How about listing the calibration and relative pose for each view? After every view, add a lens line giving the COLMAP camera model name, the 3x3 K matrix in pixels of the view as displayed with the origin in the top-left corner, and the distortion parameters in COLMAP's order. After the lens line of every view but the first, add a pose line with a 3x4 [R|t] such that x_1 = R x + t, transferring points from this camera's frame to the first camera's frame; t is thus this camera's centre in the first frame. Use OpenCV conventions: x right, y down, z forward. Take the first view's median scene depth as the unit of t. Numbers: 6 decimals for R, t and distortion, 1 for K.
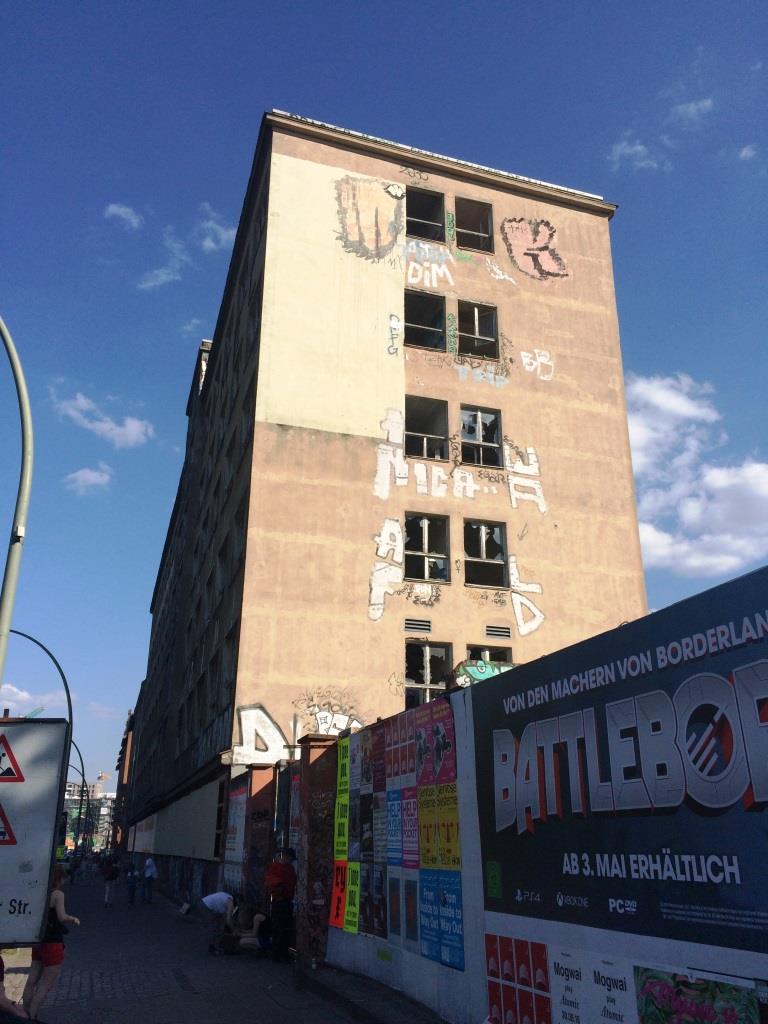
lens RADIAL K [[863.9, 0, 384.3], [0, 863.9, 513.4], [0, 0, 1]] dist [0.057142, -0.026091]
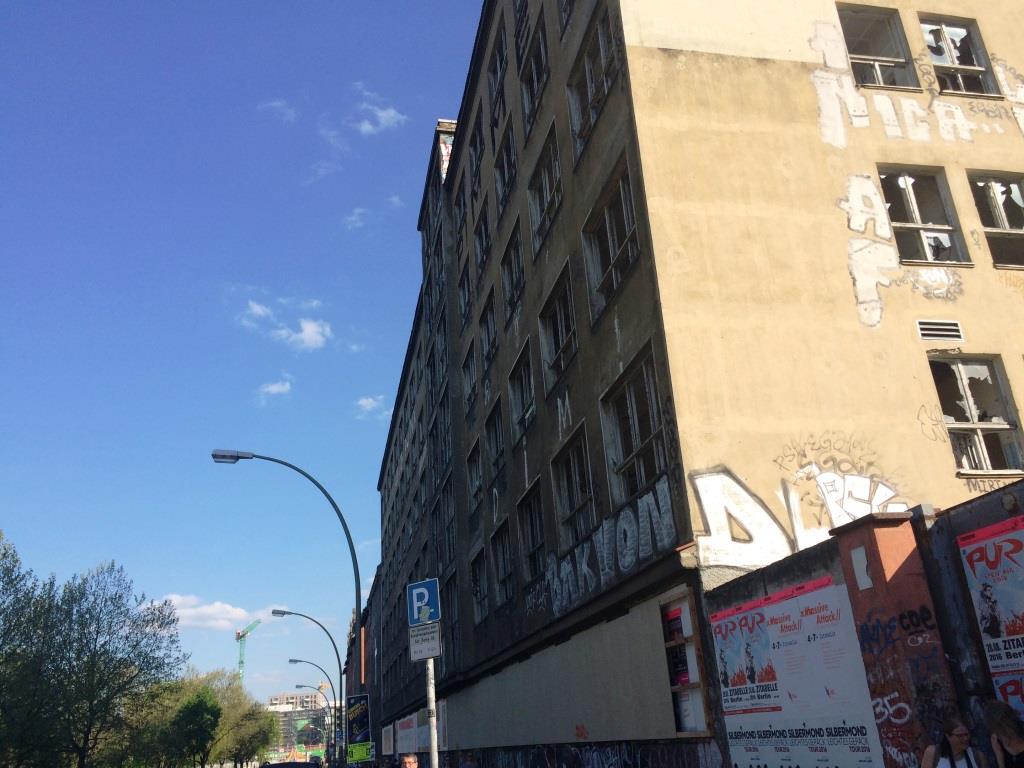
lens RADIAL K [[863.9, 0, 511.7], [0, 863.9, 382.9], [0, 0, 1]] dist [0.057142, -0.026091]
pose [[0.993781, -0.099915, -0.049157, -0.230046], [0.098495, 0.994669, -0.030520, 0.153661], [0.051945, 0.025489, 0.998325, 0.371233]]
